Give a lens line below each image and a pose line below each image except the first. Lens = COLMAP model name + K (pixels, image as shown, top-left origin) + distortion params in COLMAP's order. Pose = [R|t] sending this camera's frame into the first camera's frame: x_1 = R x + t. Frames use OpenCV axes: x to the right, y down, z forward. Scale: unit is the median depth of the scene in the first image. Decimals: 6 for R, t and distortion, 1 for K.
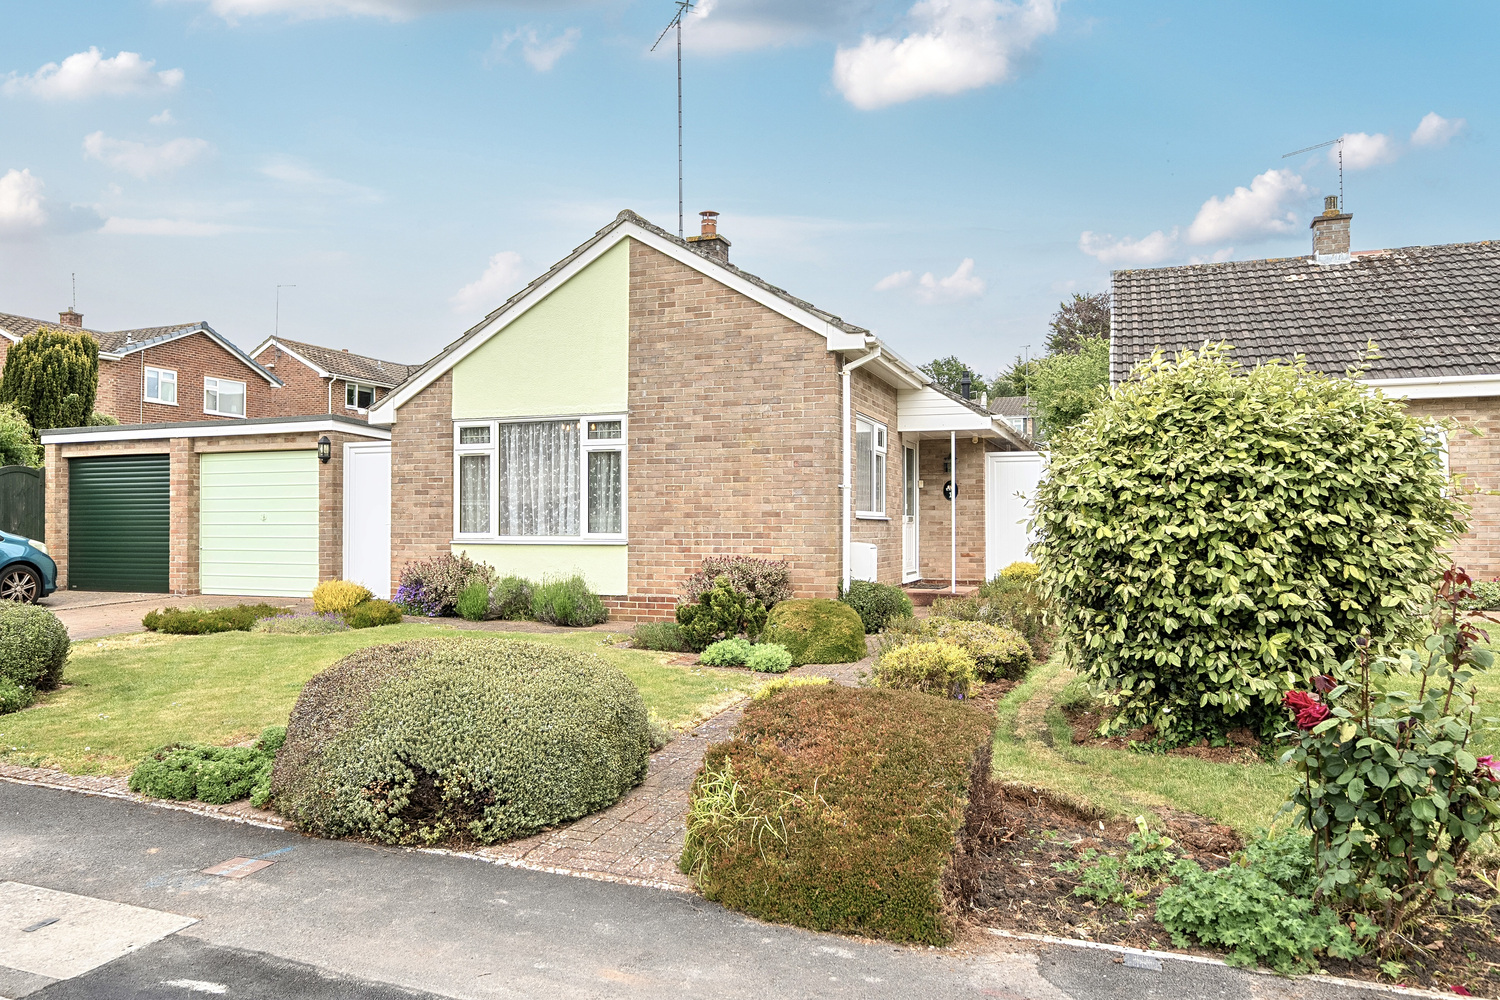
lens RADIAL K [[970.7, 0, 750.0], [0, 970.7, 500.0], [0, 0, 1]] dist [0.000480, 0.001559]
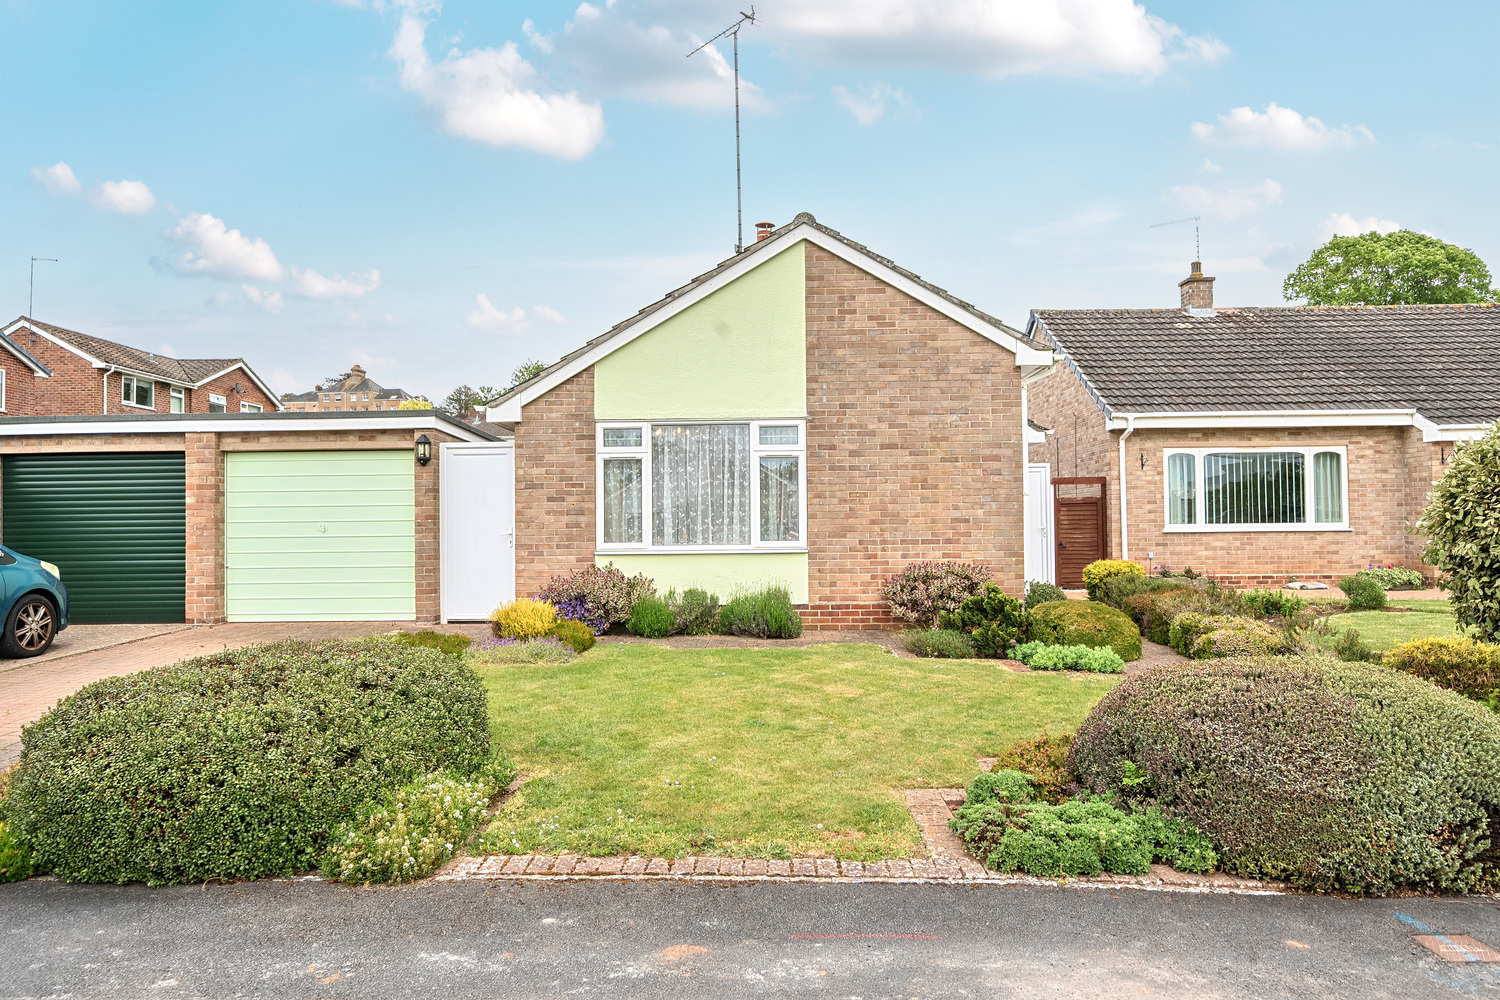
lens RADIAL K [[888.8, 0, 750.0], [0, 888.8, 500.0], [0, 0, 1]] dist [0.000165, 0.001234]
pose [[0.944978, 0.000338, 0.327133, -0.474555], [0.002204, 0.999970, -0.007400, -0.000546], [-0.327126, 0.007714, 0.944949, 0.167013]]
